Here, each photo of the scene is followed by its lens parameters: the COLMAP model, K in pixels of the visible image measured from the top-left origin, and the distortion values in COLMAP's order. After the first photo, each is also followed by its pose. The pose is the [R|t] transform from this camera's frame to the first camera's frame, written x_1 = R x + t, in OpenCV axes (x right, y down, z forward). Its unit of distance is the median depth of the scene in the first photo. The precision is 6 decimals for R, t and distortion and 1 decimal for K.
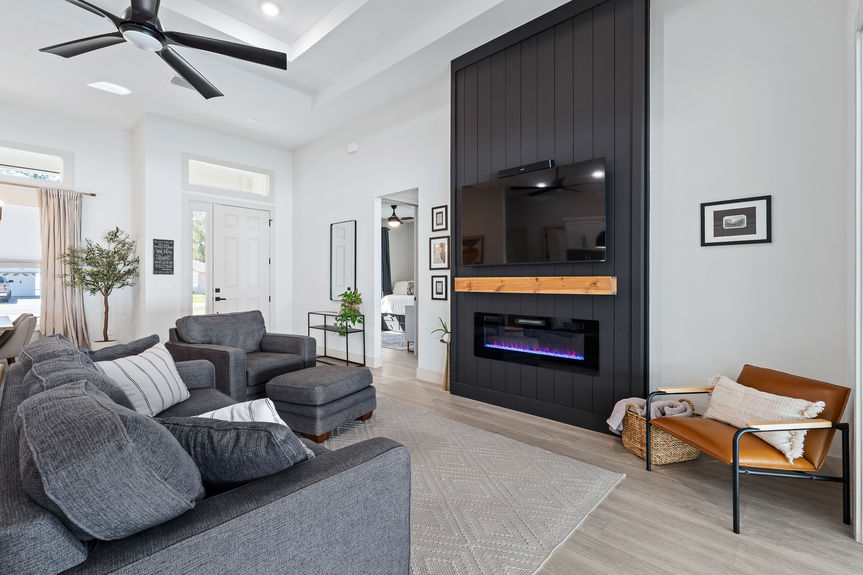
lens RADIAL K [[390.5, 0, 431.9], [0, 390.5, 278.8], [0, 0, 1]] dist [-0.002777, 0.000653]
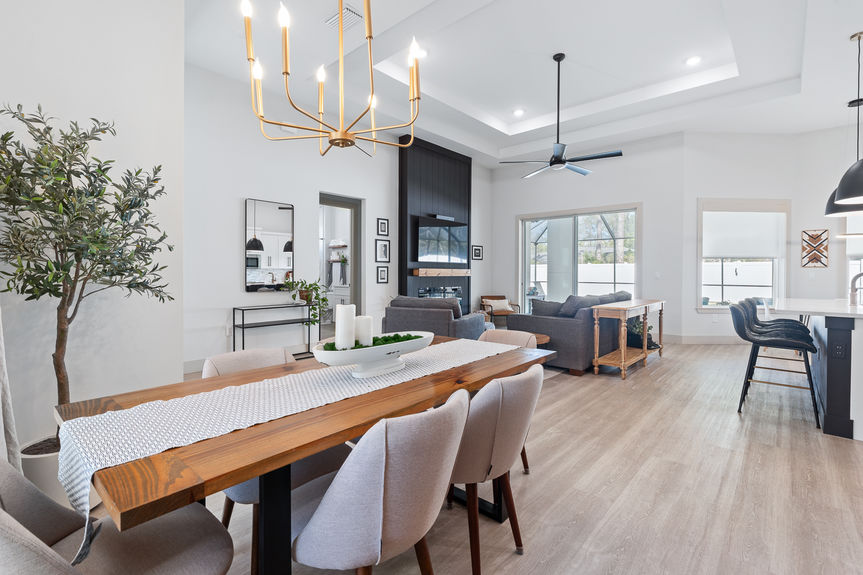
lens RADIAL K [[390.5, 0, 431.9], [0, 390.5, 278.8], [0, 0, 1]] dist [-0.002777, 0.000653]
pose [[-0.013162, -0.015469, 0.999794, -1.210081], [-0.009751, 0.999835, 0.015341, 0.011473], [-0.999866, -0.009547, -0.013310, 0.706601]]
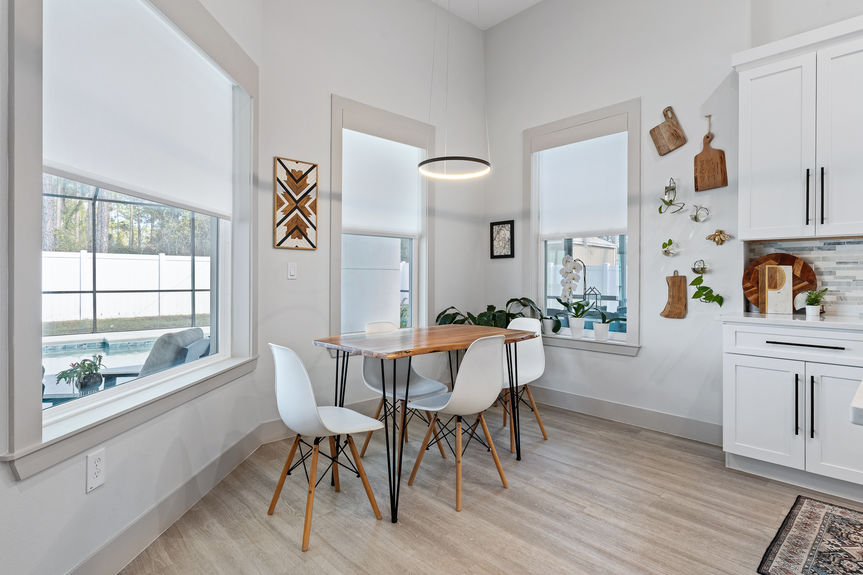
lens RADIAL K [[454.5, 0, 432.2], [0, 454.5, 275.6], [0, 0, 1]] dist [-0.003189, -0.000540]
pose [[-0.997468, -0.005119, 0.070934, -0.249340], [-0.005597, 0.999963, -0.006543, 0.019769], [-0.070898, -0.006923, -0.997460, 0.090437]]
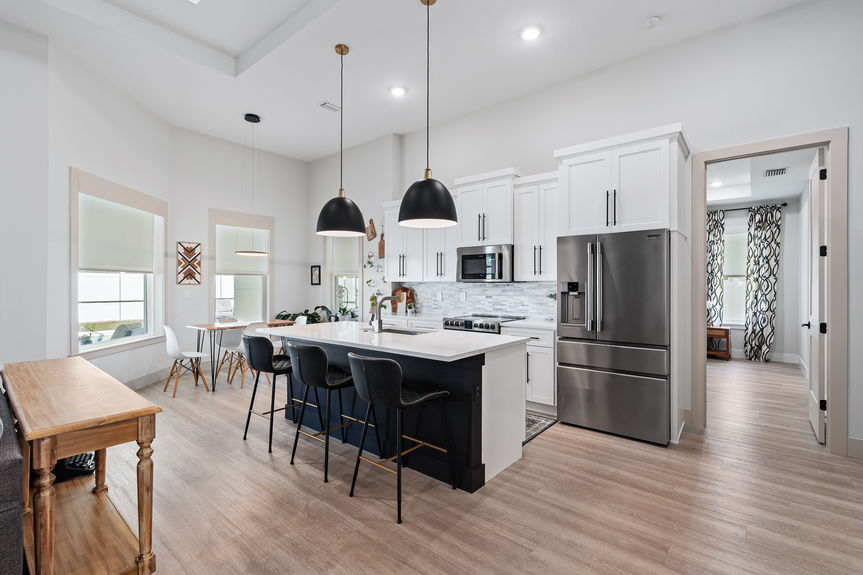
lens RADIAL K [[391.2, 0, 430.5], [0, 391.2, 285.5], [0, 0, 1]] dist [-0.000942, 0.000296]
pose [[-0.998409, -0.003070, -0.056306, -0.624920], [-0.002912, 0.999992, -0.002888, -0.012819], [0.056315, -0.002719, -0.998409, 0.613223]]
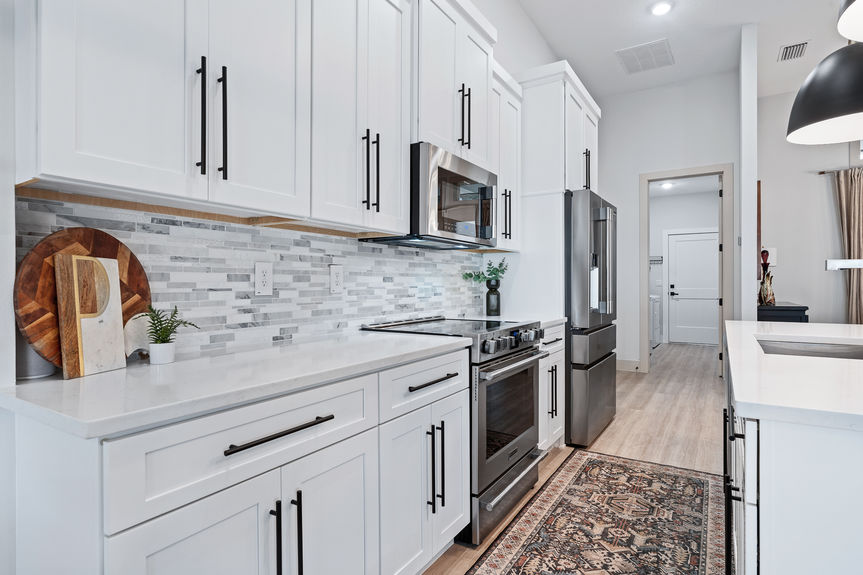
lens RADIAL K [[459.3, 0, 431.5], [0, 459.3, 287.5], [0, 0, 1]] dist [-0.002618, -0.000124]
pose [[0.181056, 0.005833, -0.983455, -0.361231], [0.005421, 0.999961, 0.006929, 0.016400], [0.983458, -0.006586, 0.181018, -0.335996]]
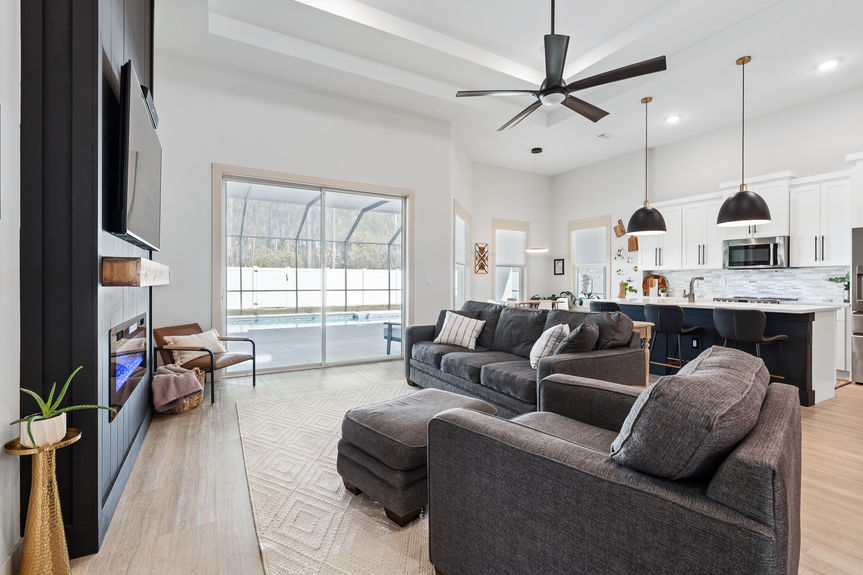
lens RADIAL K [[387.2, 0, 432.1], [0, 387.2, 283.8], [0, 0, 1]] dist [-0.002185, 0.000552]
pose [[-0.954395, -0.006303, 0.298481, -0.292480], [-0.005736, 0.999980, 0.002776, 0.018925], [-0.298493, 0.000937, -0.954411, 0.973920]]
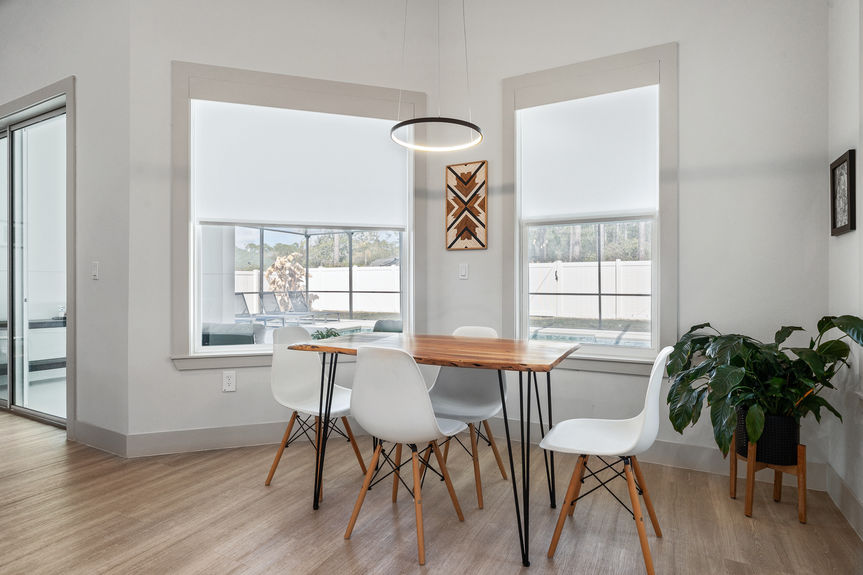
lens RADIAL K [[445.9, 0, 431.5], [0, 445.9, 287.5], [0, 0, 1]] dist [-0.004146, -0.000115]
pose [[-0.259701, -0.009665, 0.965641, -0.588062], [-0.004817, 0.999950, 0.008713, 0.027603], [-0.965677, -0.002389, -0.259735, -0.281924]]
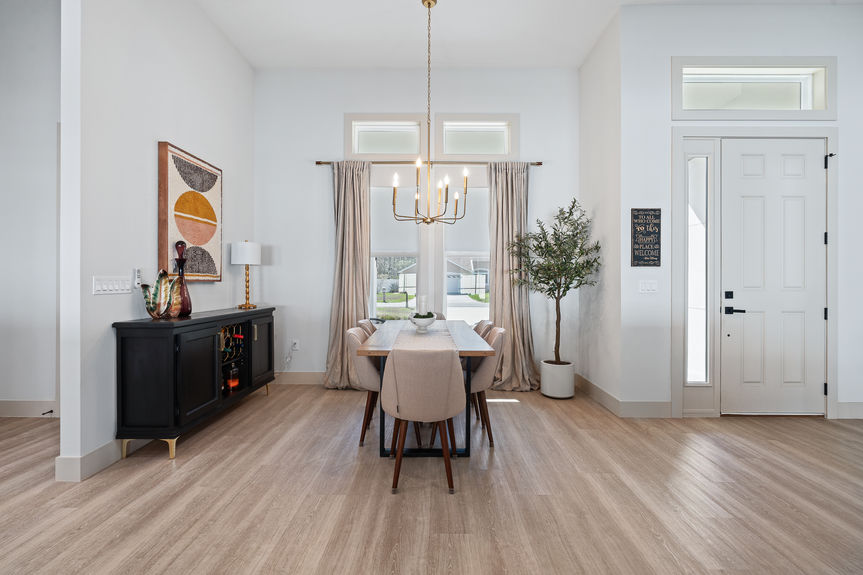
lens RADIAL K [[390.5, 0, 431.9], [0, 390.5, 278.8], [0, 0, 1]] dist [-0.002777, 0.000653]
pose [[0.672869, -0.003965, -0.739751, -0.477521], [0.001208, 0.999990, -0.004261, 0.010141], [0.739761, 0.001974, 0.672867, 0.359413]]
